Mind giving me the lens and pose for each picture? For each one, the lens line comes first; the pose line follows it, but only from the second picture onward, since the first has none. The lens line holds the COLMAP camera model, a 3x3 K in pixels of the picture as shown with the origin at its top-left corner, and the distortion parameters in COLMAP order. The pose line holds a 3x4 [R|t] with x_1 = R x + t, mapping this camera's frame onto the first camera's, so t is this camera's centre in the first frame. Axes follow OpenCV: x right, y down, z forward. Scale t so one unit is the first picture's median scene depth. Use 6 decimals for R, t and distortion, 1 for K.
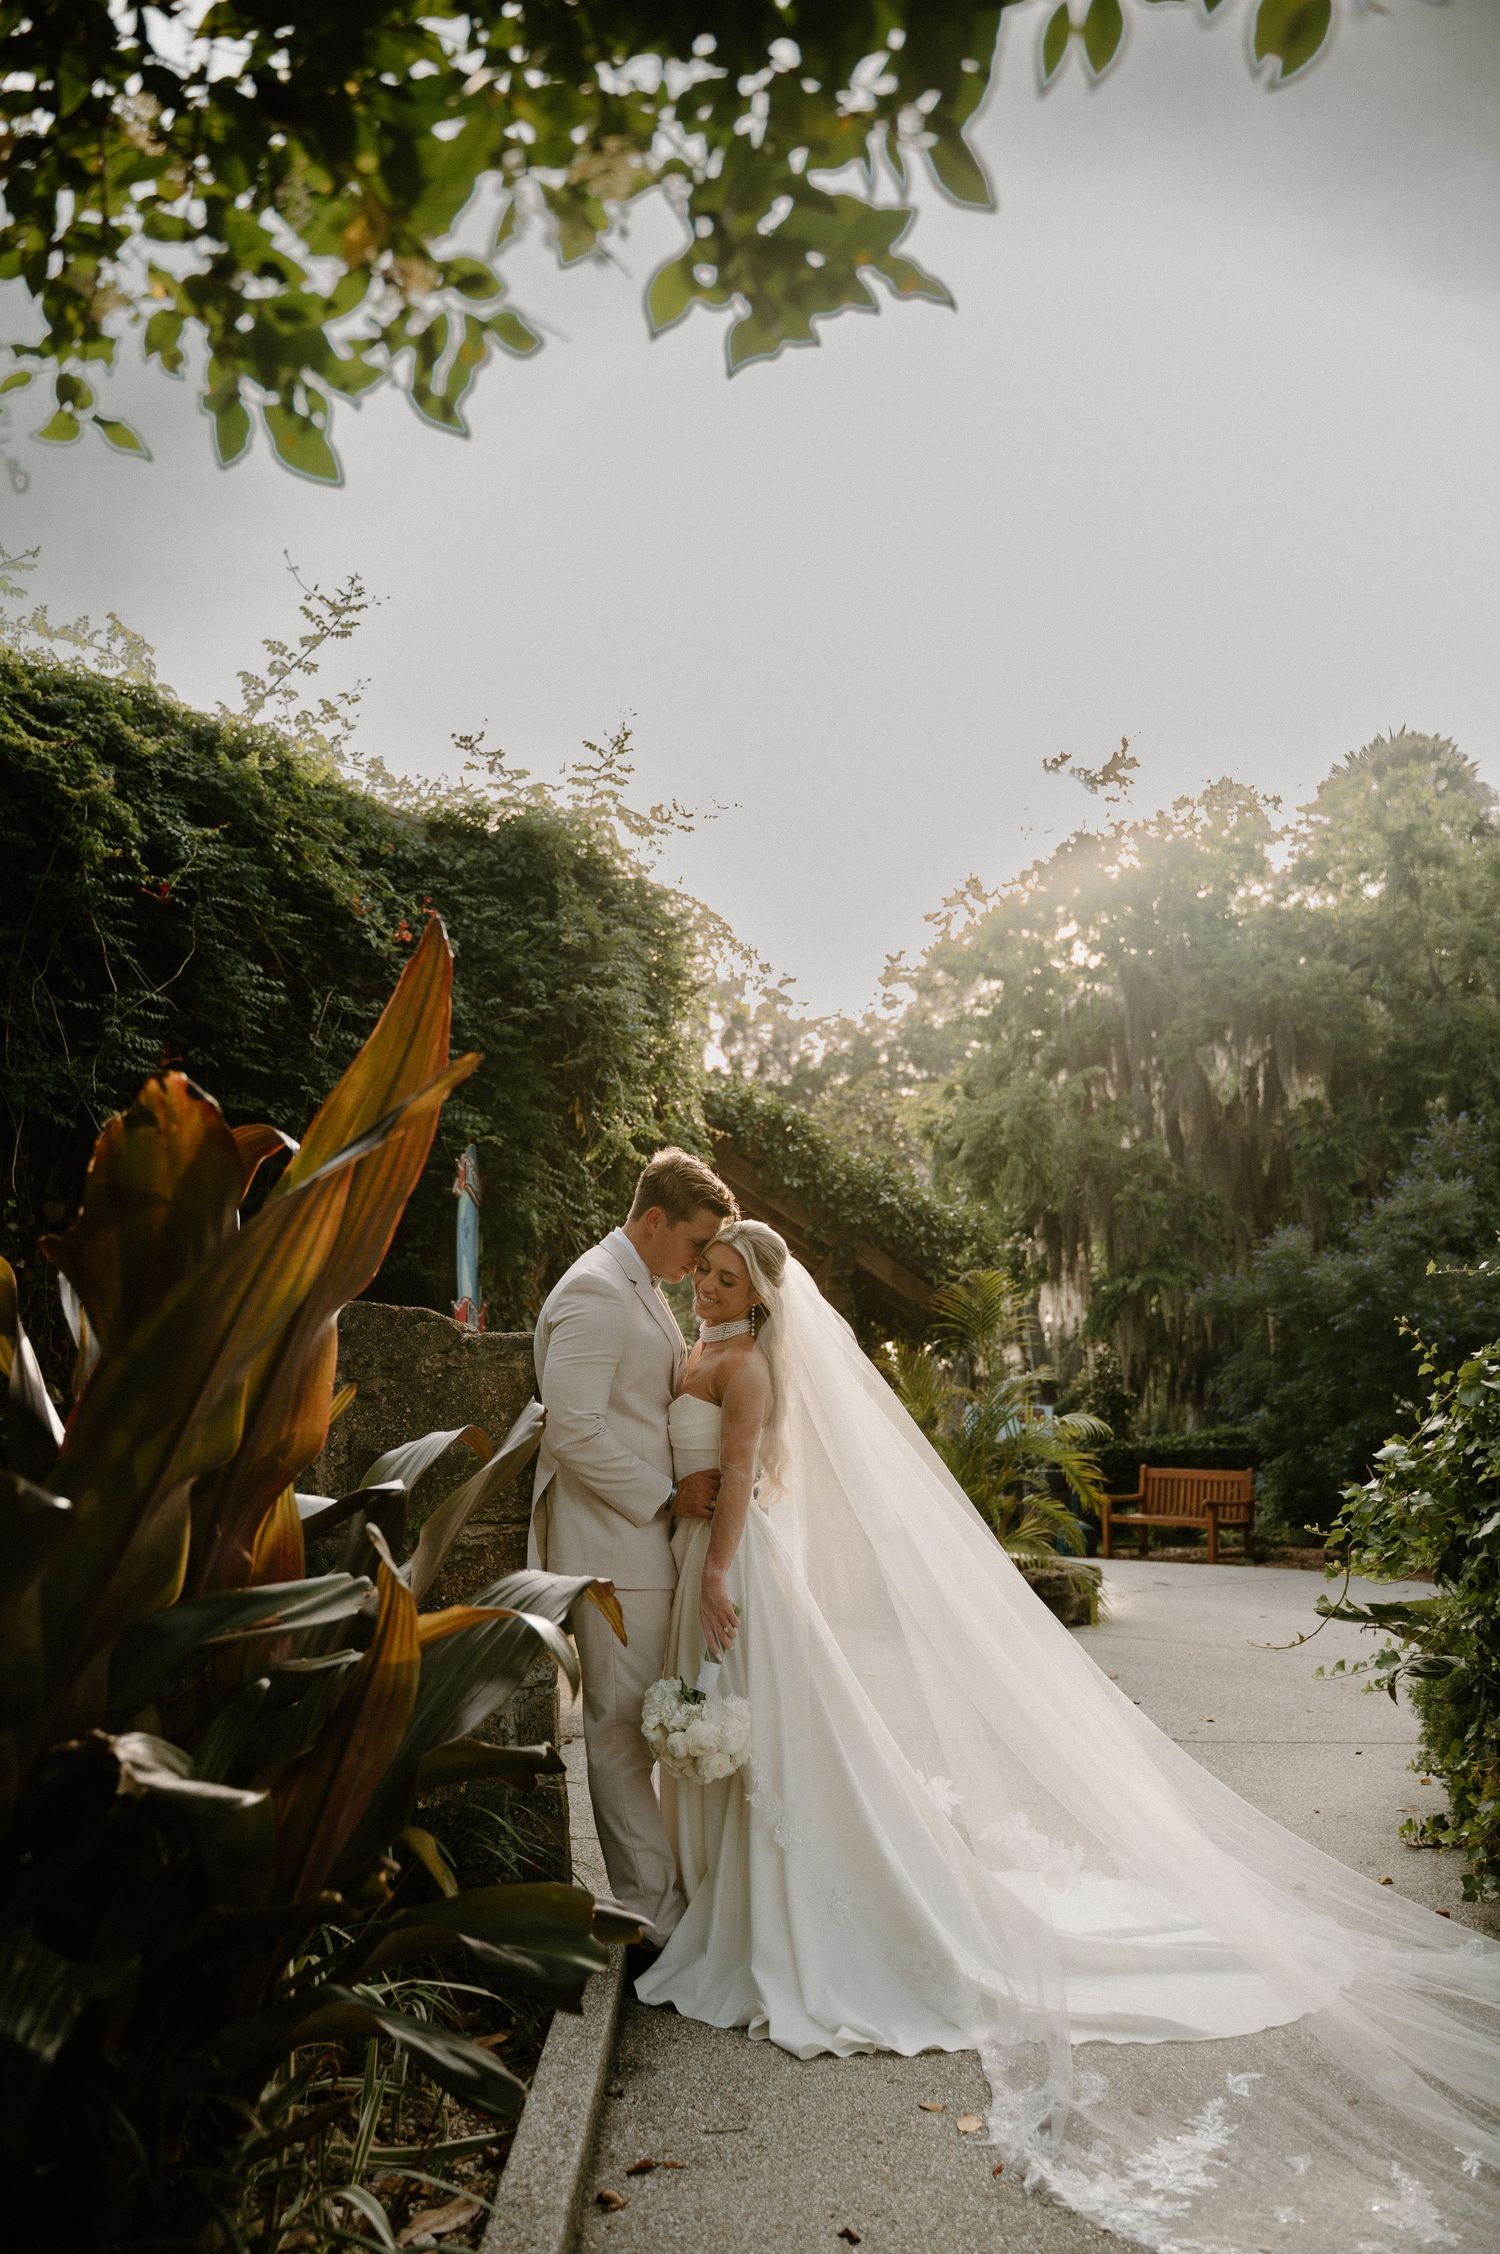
lens RADIAL K [[1800.4, 0, 744.3], [0, 1800.4, 1114.2], [0, 0, 1]] dist [0.000615, -0.005578]
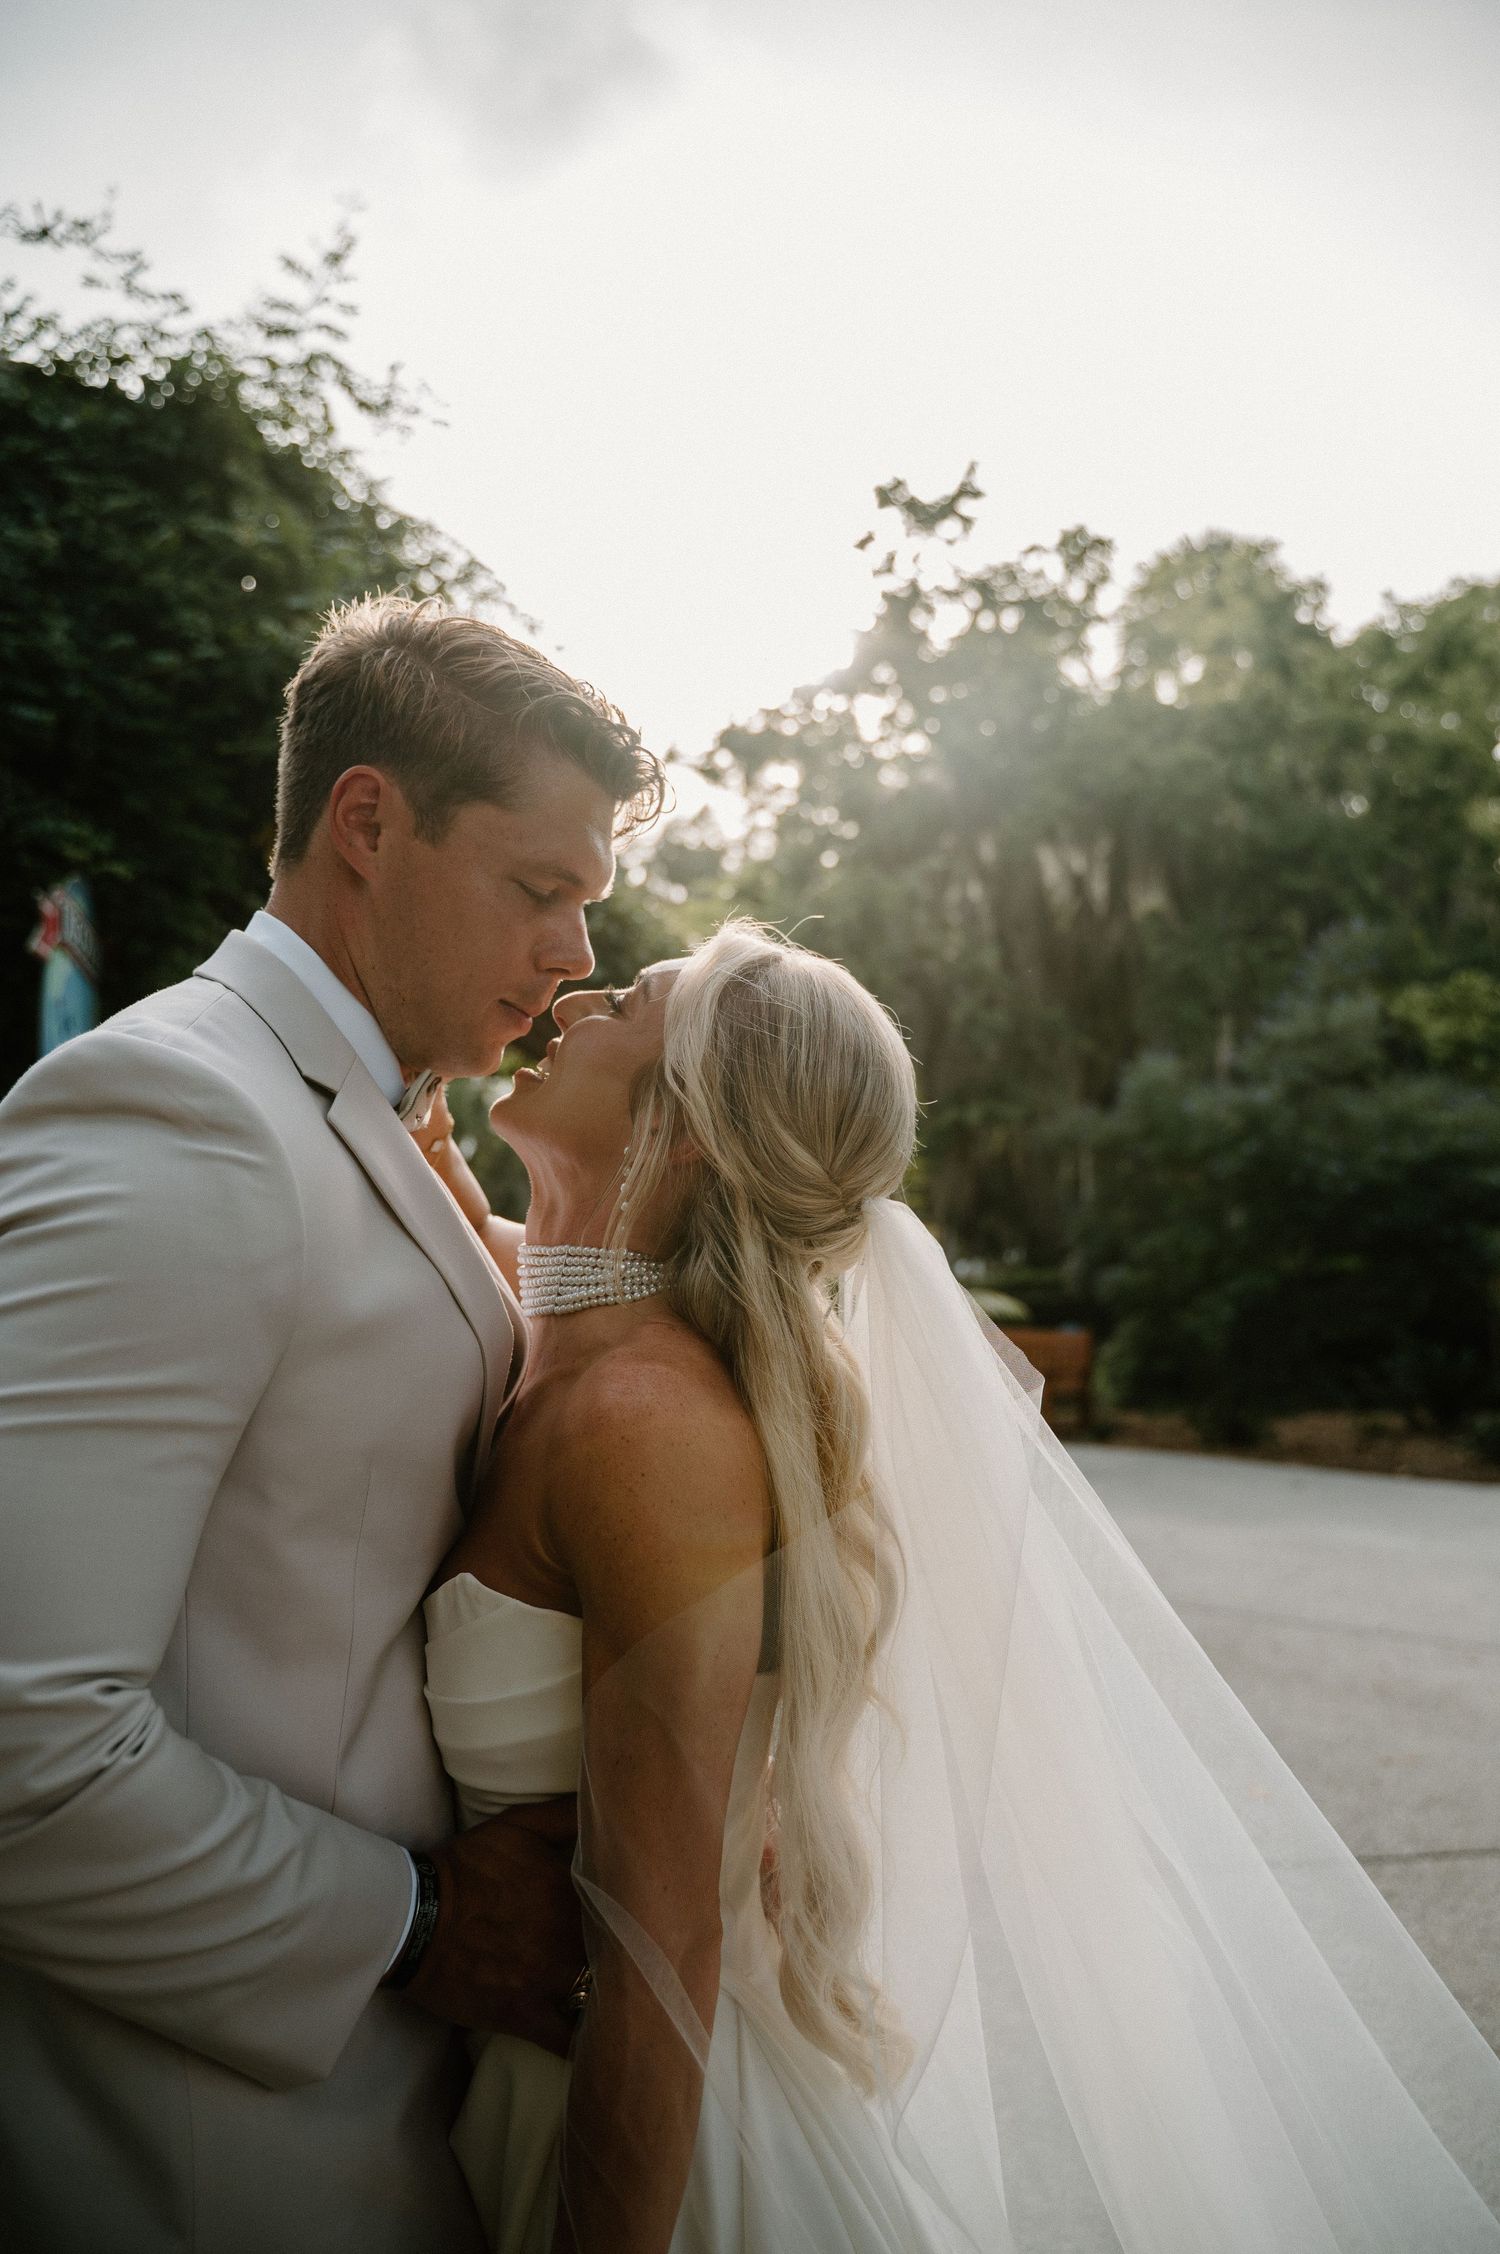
lens RADIAL K [[1800.4, 0, 772.1], [0, 1800.4, 1129.8], [0, 0, 1]] dist [0.000615, -0.005578]
pose [[0.987149, 0.007745, 0.159615, -0.016629], [-0.024008, 0.994676, 0.100215, 0.028620], [-0.157990, -0.102759, 0.982079, 0.308610]]
